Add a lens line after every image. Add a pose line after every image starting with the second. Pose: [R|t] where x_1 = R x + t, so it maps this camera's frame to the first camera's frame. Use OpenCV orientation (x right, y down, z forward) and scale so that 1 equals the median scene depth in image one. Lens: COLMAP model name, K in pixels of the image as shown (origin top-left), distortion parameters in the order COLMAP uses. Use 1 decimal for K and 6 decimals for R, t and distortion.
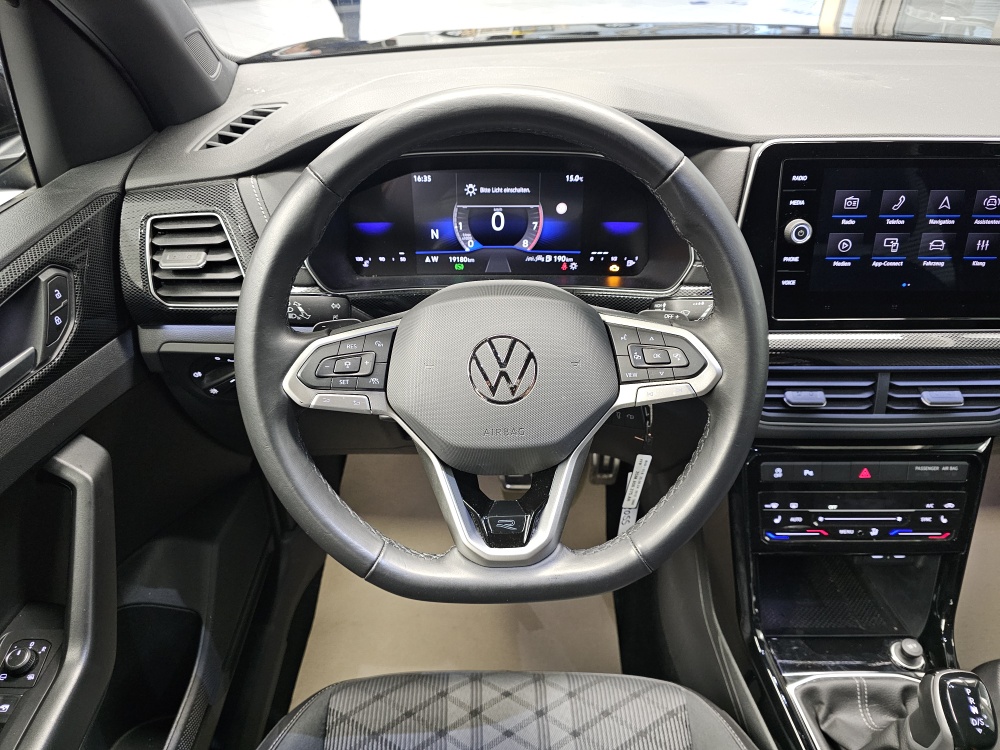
lens RADIAL K [[666.1, 0, 479.4], [0, 666.1, 364.8], [0, 0, 1]] dist [0.024144, -0.001337]
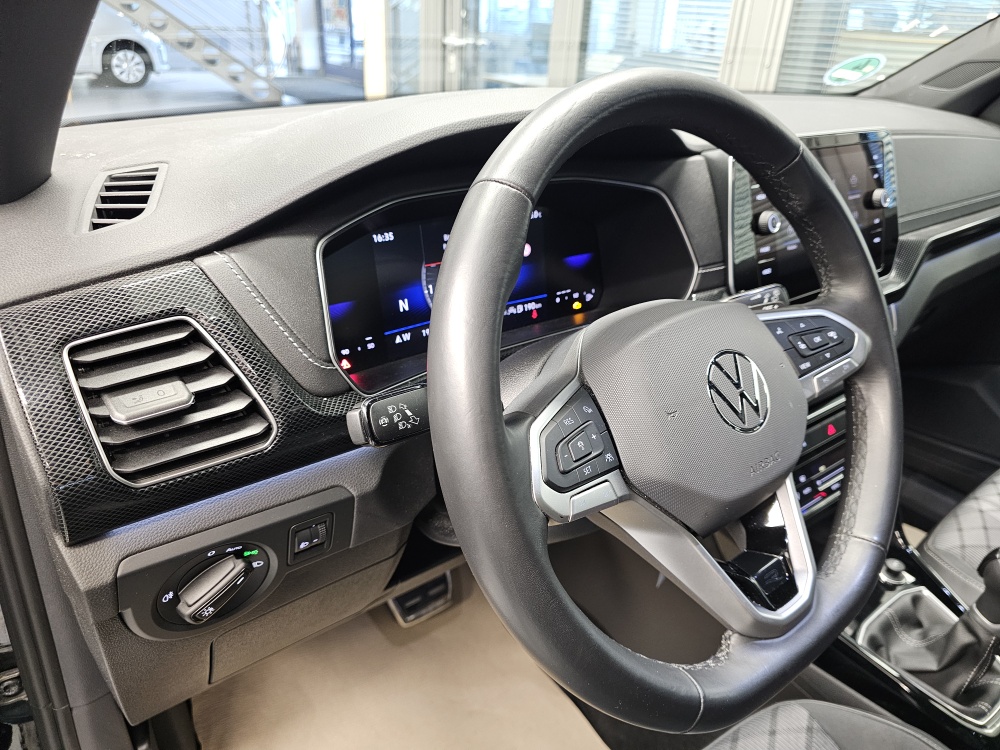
lens RADIAL K [[686.9, 0, 502.9], [0, 686.9, 376.8], [0, 0, 1]] dist [0.013168, -0.007636]
pose [[0.798317, -0.245579, 0.549891, -0.513925], [0.320942, 0.946104, -0.043409, -0.051365], [-0.509594, 0.211137, 0.834107, 0.332067]]
